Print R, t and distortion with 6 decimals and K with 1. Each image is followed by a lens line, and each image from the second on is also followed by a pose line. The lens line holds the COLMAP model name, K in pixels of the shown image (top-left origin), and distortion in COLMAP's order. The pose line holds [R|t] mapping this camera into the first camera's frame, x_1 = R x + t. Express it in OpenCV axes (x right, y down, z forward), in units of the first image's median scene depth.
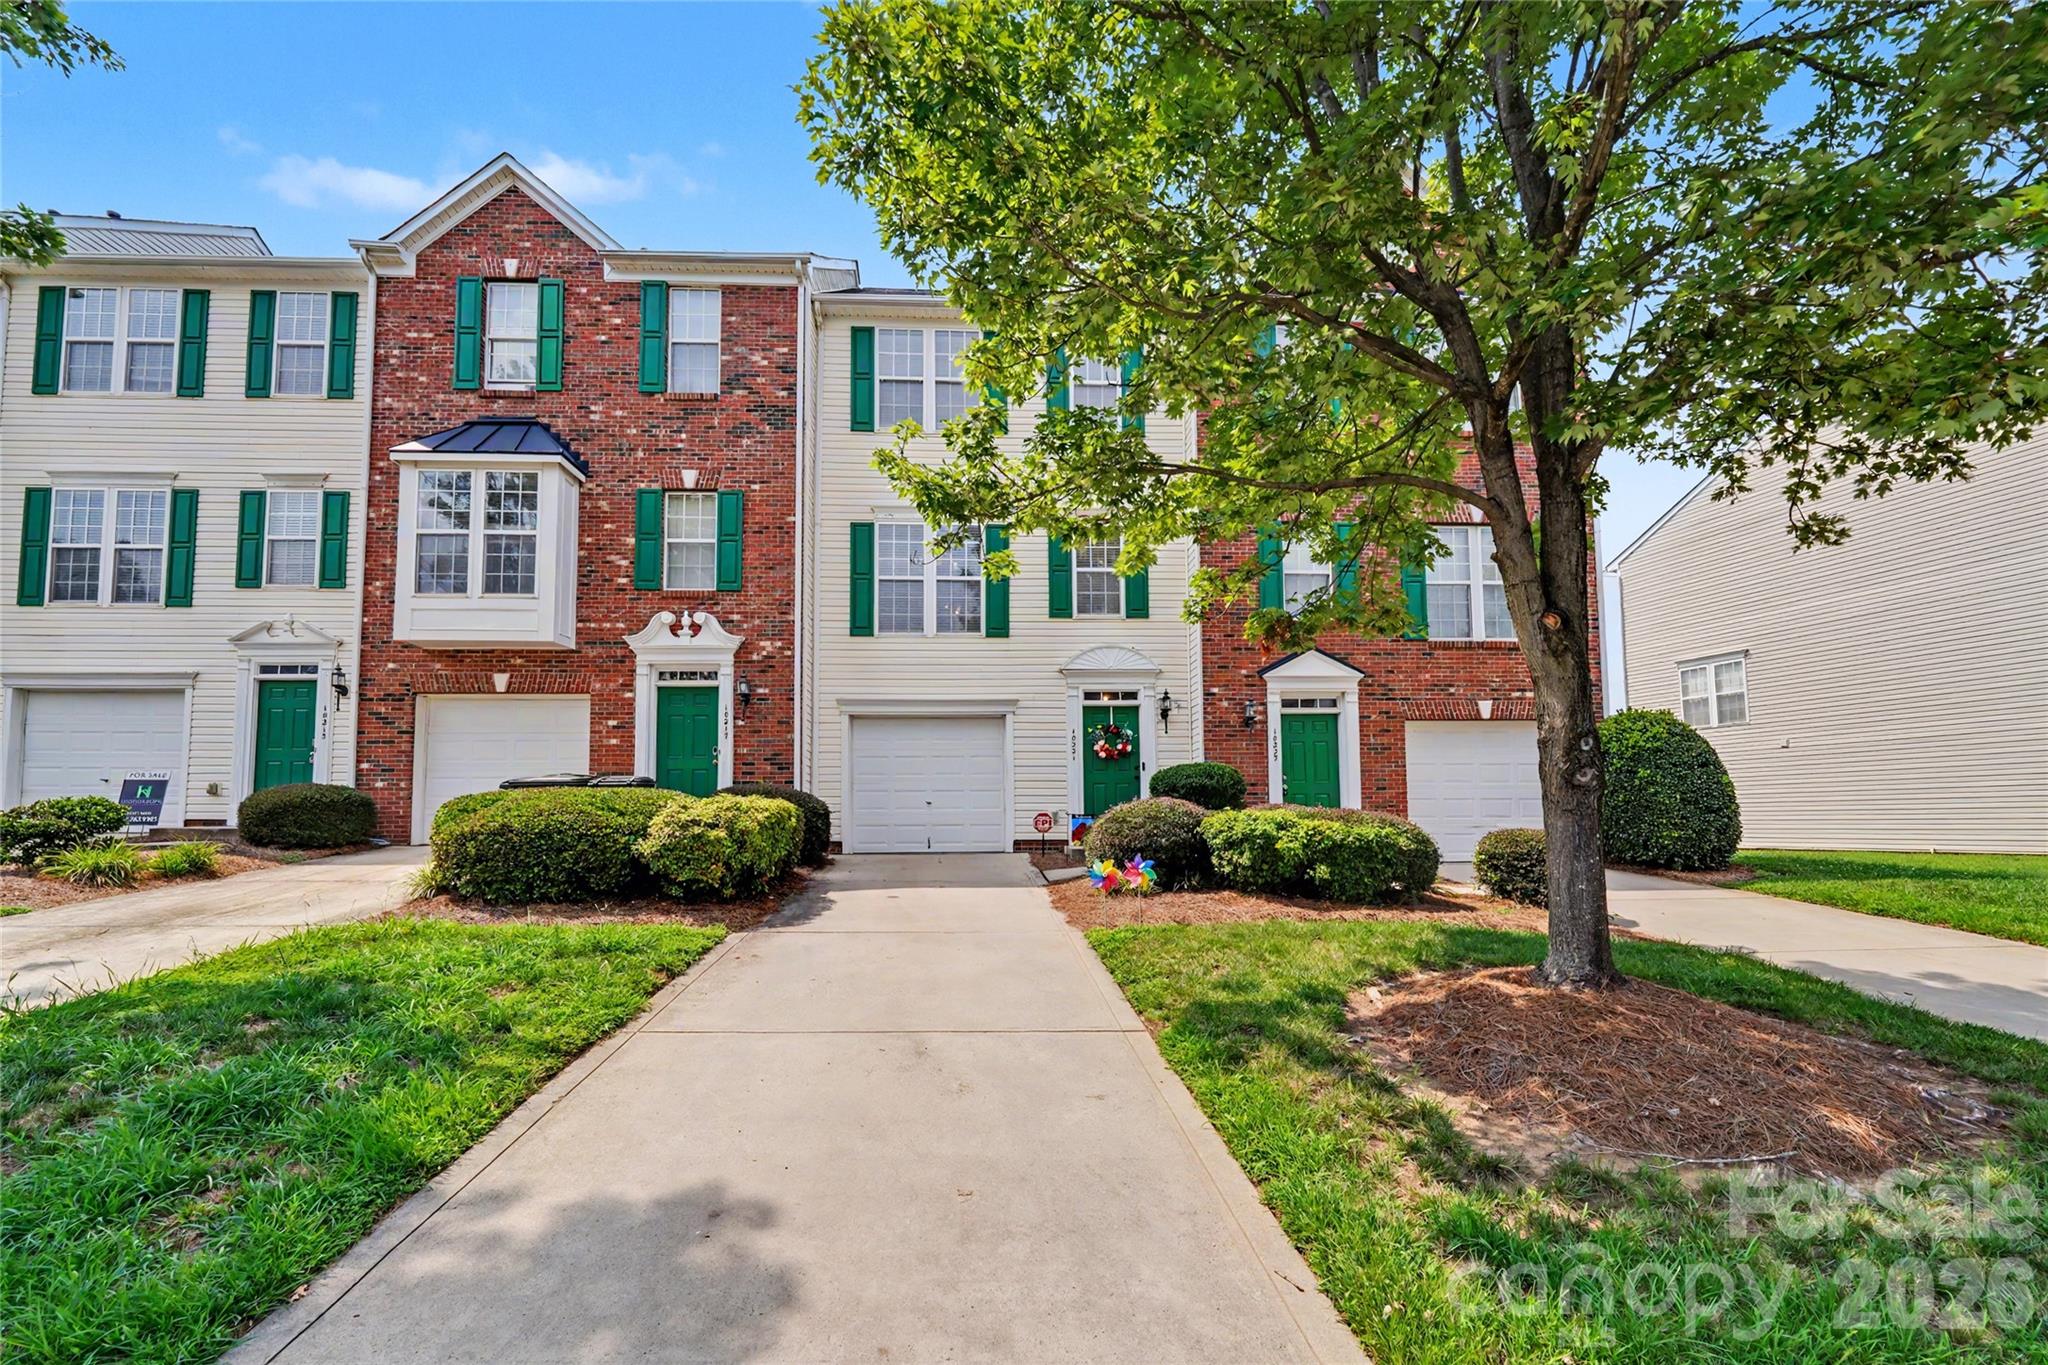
lens RADIAL K [[835.0, 0, 1023.0], [0, 835.0, 717.3], [0, 0, 1]] dist [0.000056, -0.000118]
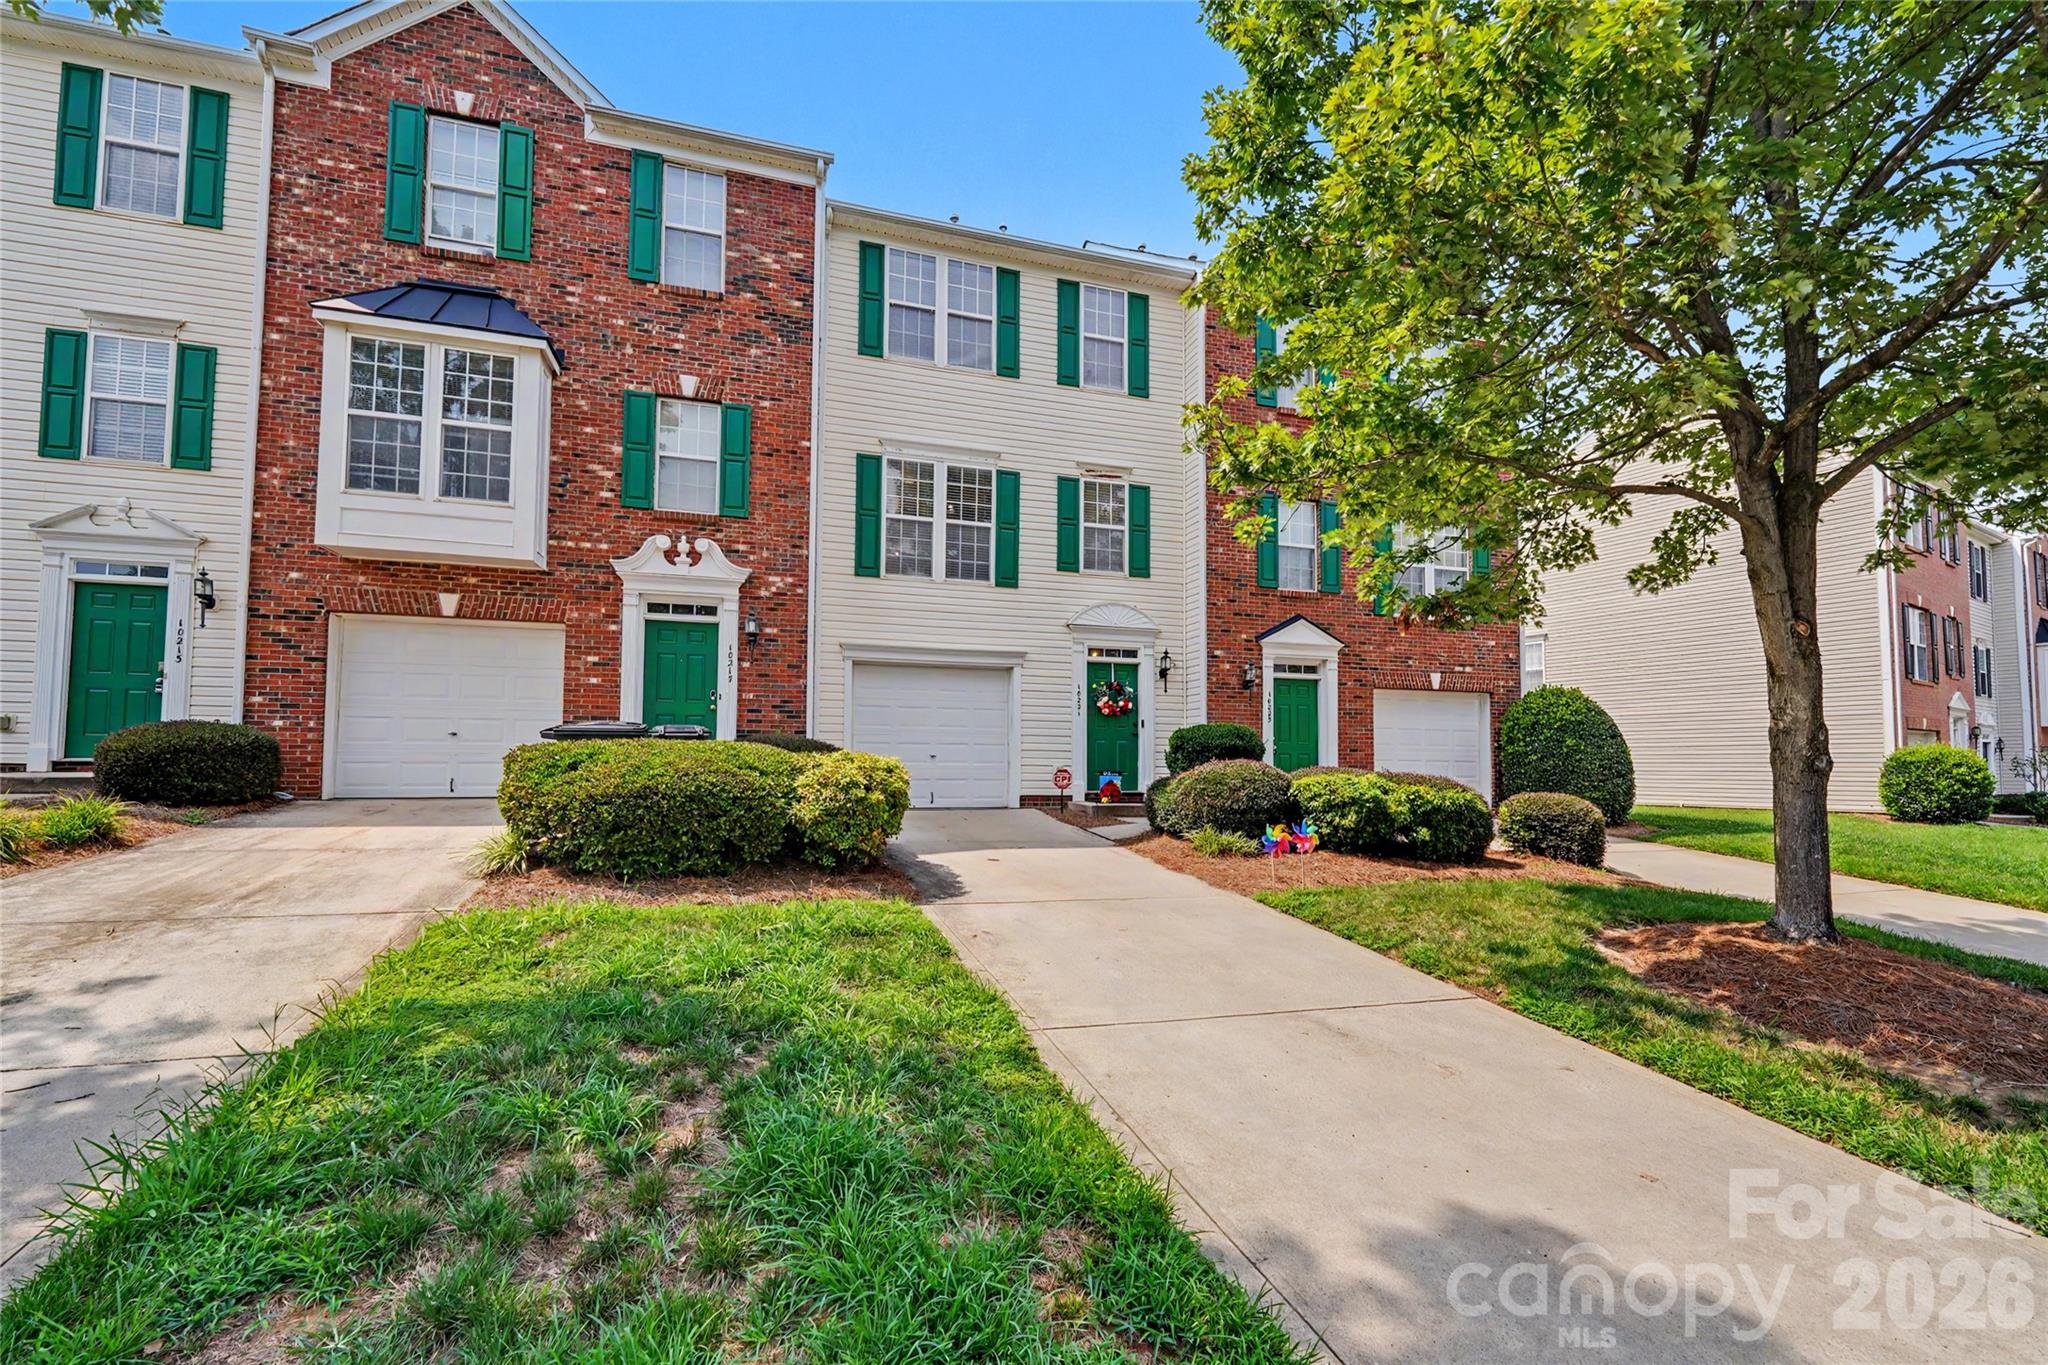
lens RADIAL K [[835.8, 0, 1019.4], [0, 835.8, 676.9], [0, 0, 1]] dist [0.000368, -0.001308]
pose [[0.969286, 0.039567, 0.242732, -0.259515], [-0.044245, 0.998925, 0.013850, -0.005793], [-0.241923, -0.024164, 0.969994, 0.050250]]
